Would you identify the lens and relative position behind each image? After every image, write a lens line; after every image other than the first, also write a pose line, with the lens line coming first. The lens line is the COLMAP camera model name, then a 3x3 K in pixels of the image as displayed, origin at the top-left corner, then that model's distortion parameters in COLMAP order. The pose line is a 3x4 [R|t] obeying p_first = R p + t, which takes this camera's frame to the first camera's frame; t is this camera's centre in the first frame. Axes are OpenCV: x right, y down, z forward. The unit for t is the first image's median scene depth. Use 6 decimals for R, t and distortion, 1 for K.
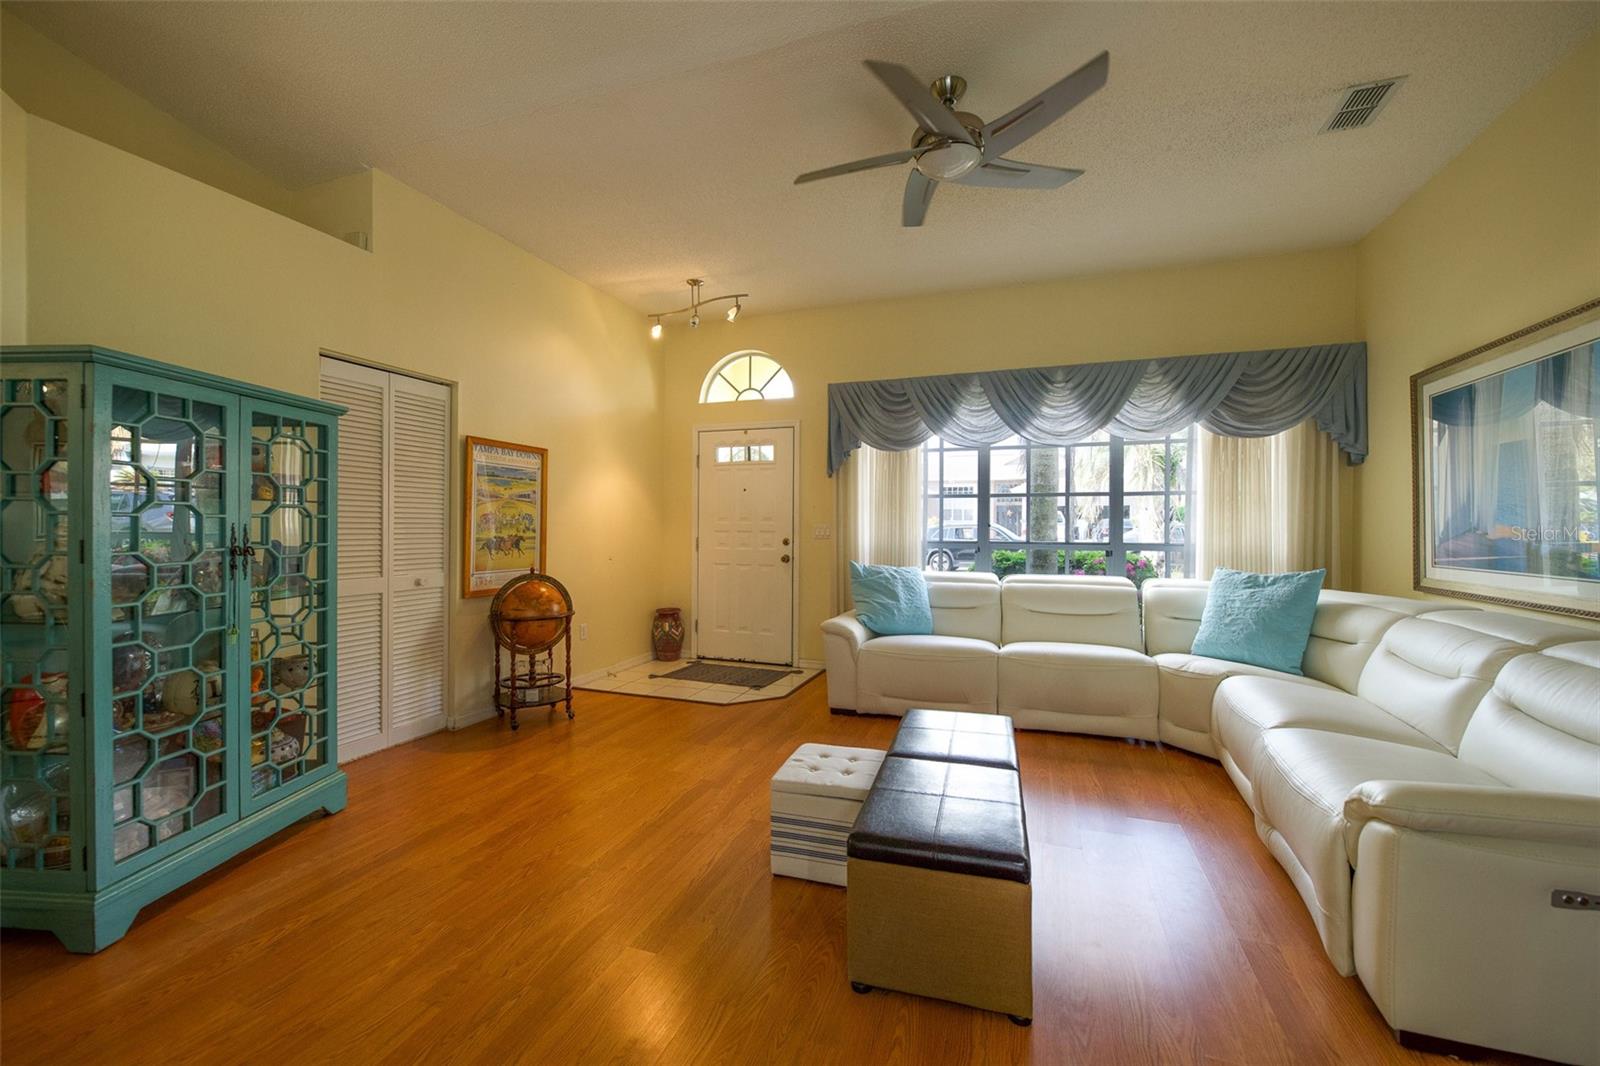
lens RADIAL K [[638.8, 0, 798.5], [0, 638.8, 538.6], [0, 0, 1]] dist [0.005634, -0.012830]
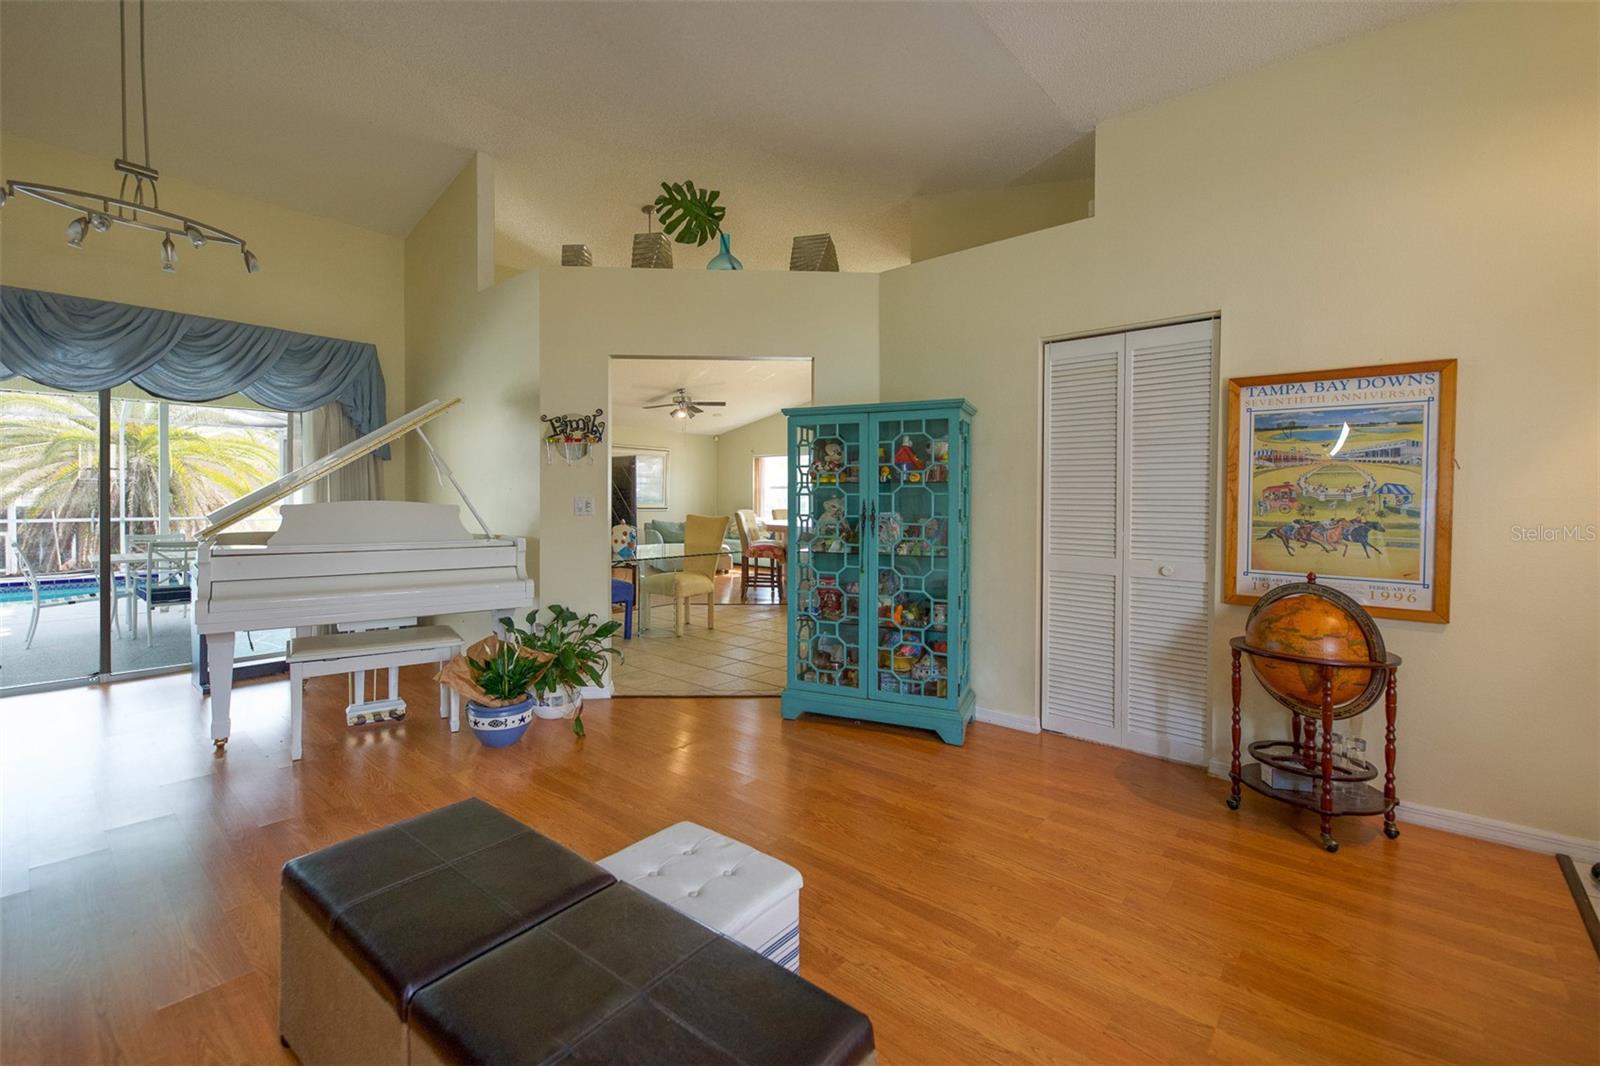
lens RADIAL K [[679.6, 0, 765.5], [0, 679.6, 514.3], [0, 0, 1]] dist [0.002125, -0.011517]
pose [[-0.389287, 0.012415, -0.921033, 0.405201], [-0.027404, 0.999310, 0.025053, -0.012800], [0.920709, 0.034993, -0.388678, 0.834195]]
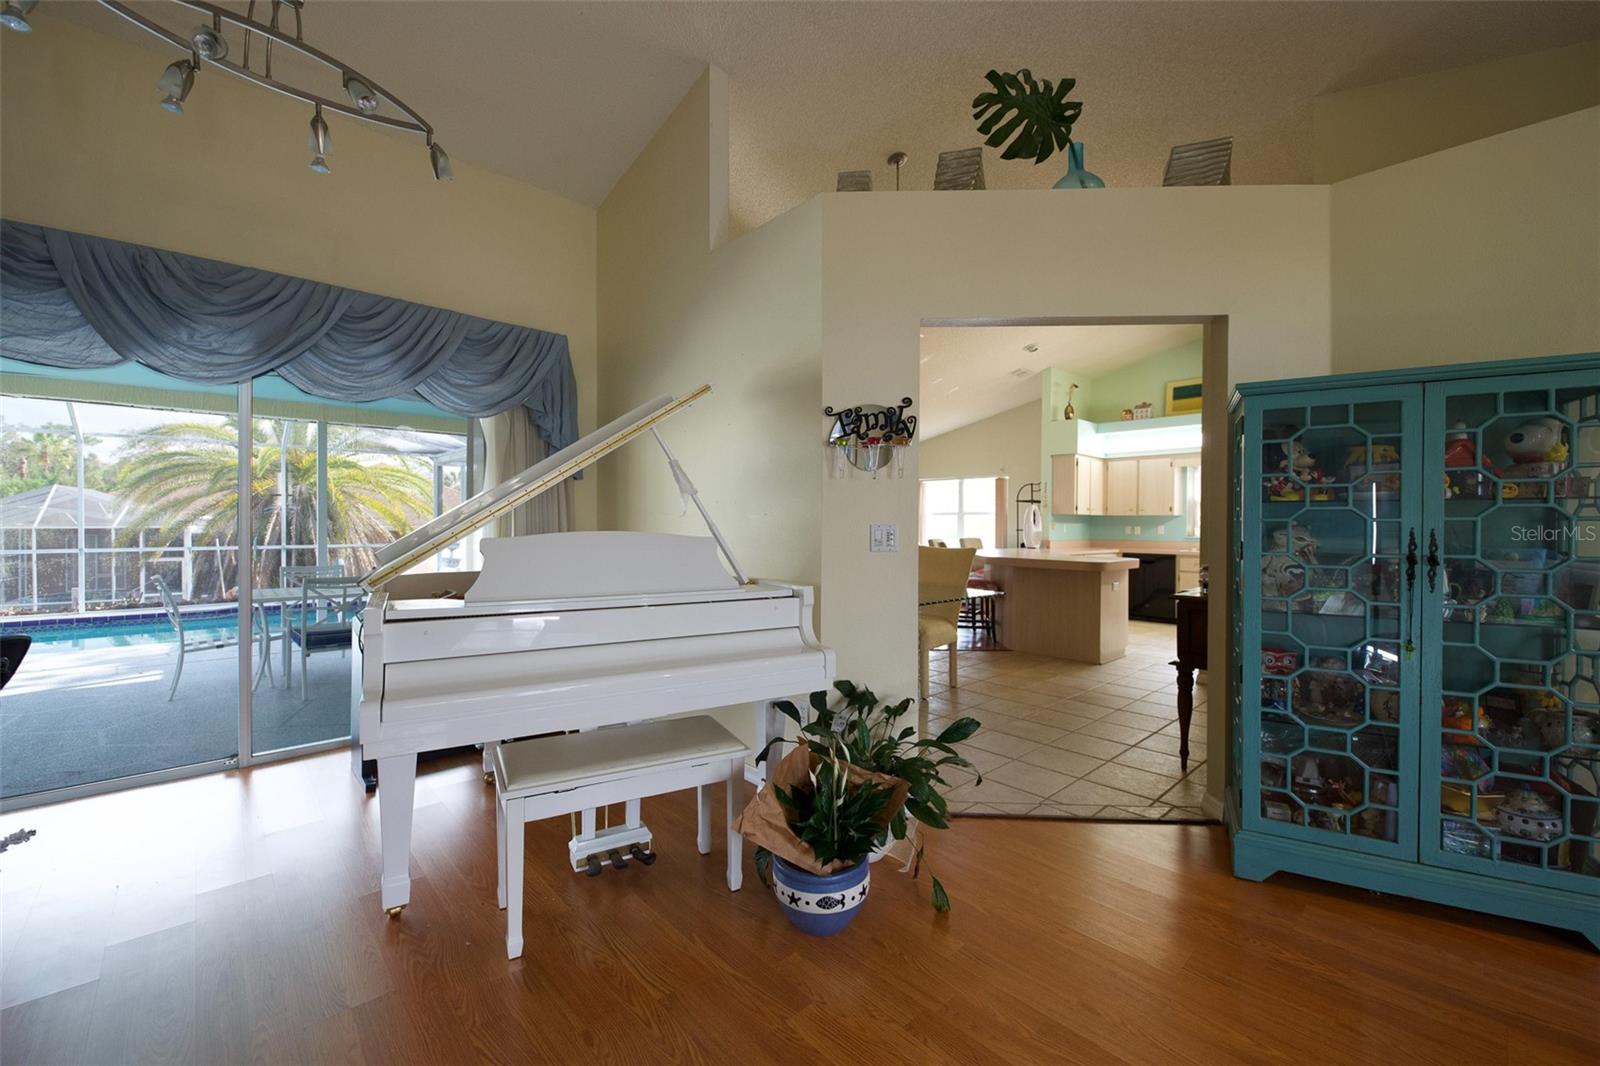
lens RADIAL K [[638.8, 0, 798.5], [0, 638.8, 538.6], [0, 0, 1]] dist [0.005634, -0.012830]
pose [[-0.471082, 0.010862, -0.882023, 0.182964], [-0.025506, 0.999338, 0.025929, -0.006149], [0.881721, 0.034712, -0.470493, 0.388639]]
